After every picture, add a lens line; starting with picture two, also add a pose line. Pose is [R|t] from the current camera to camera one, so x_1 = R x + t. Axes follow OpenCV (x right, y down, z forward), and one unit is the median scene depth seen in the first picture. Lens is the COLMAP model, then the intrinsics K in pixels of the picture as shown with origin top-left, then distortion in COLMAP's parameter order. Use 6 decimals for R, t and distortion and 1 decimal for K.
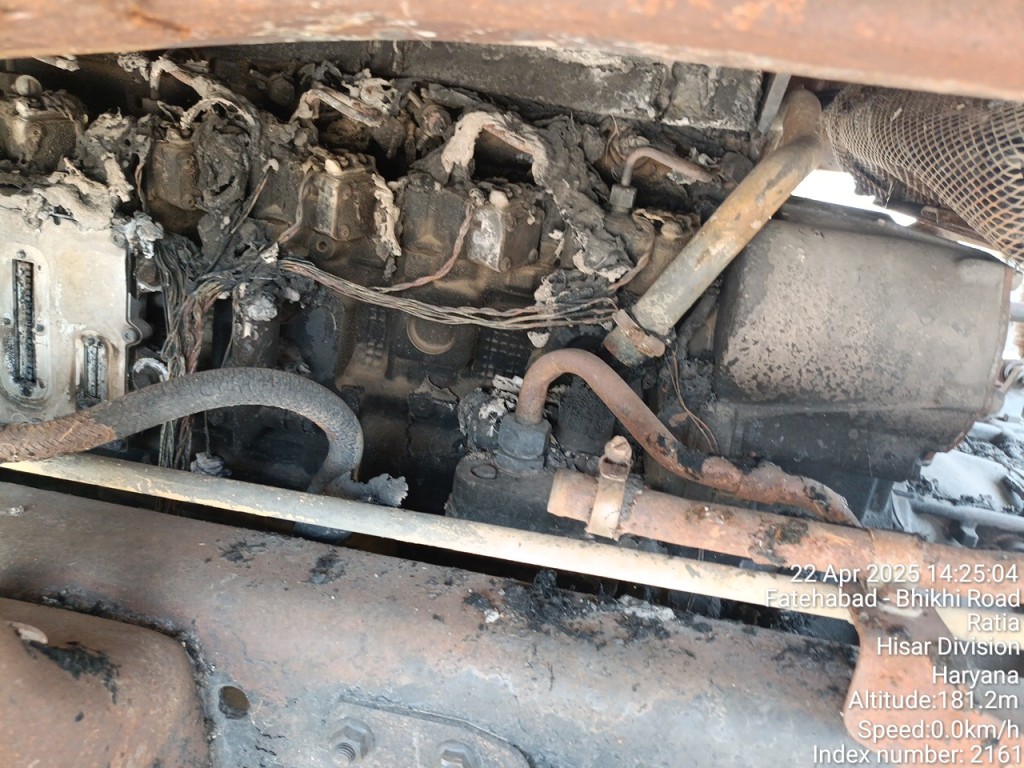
lens RADIAL K [[752.7, 0, 508.0], [0, 752.7, 385.2], [0, 0, 1]] dist [0.011559, -0.004991]
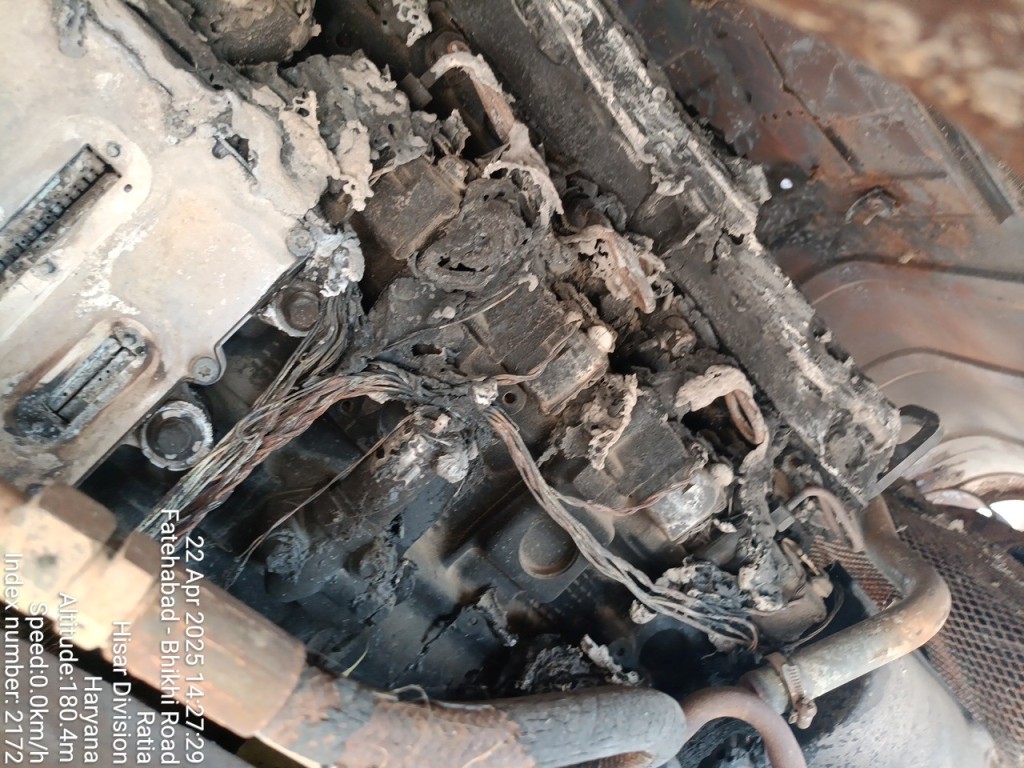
lens RADIAL K [[752.7, 0, 508.0], [0, 752.7, 385.2], [0, 0, 1]] dist [0.011559, -0.004991]
pose [[0.720411, 0.491943, 0.488876, -0.631464], [-0.458556, 0.866692, -0.196399, -0.049122], [-0.520322, -0.082689, 0.849957, 0.374333]]
